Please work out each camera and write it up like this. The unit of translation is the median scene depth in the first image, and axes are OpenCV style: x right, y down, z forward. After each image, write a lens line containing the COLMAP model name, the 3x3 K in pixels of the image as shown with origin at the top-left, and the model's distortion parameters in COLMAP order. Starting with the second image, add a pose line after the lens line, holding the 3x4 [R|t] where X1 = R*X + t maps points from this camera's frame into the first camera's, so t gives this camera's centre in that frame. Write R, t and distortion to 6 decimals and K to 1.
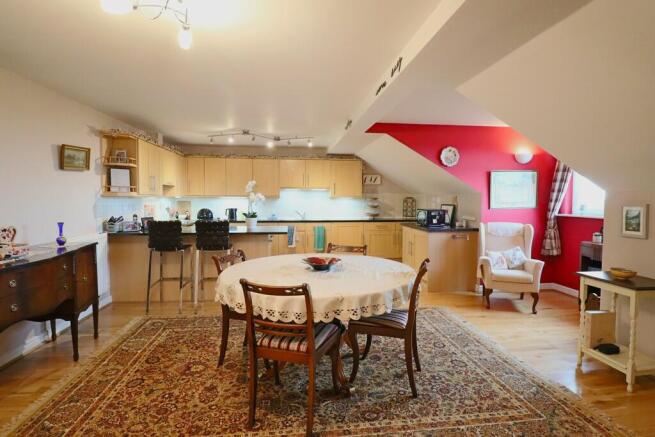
lens RADIAL K [[339.1, 0, 334.6], [0, 339.1, 216.5], [0, 0, 1]] dist [-0.004874, -0.001026]
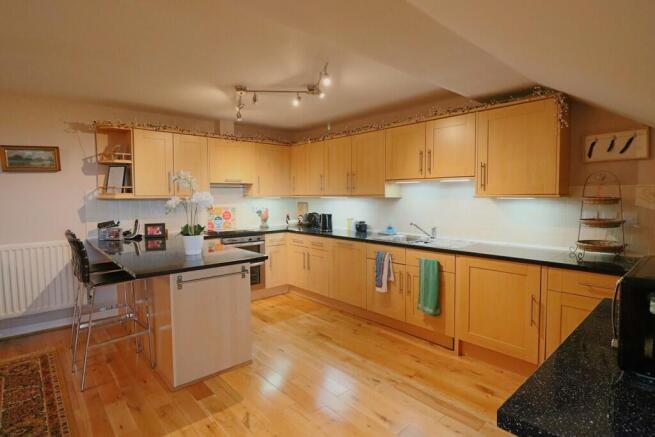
lens RADIAL K [[339.1, 0, 334.6], [0, 339.1, 216.5], [0, 0, 1]] dist [-0.004874, -0.001026]
pose [[0.566661, 0.045069, -0.822717, 0.262209], [-0.037844, 0.998873, 0.028653, -0.038730], [0.823081, 0.014898, 0.567728, 0.628786]]
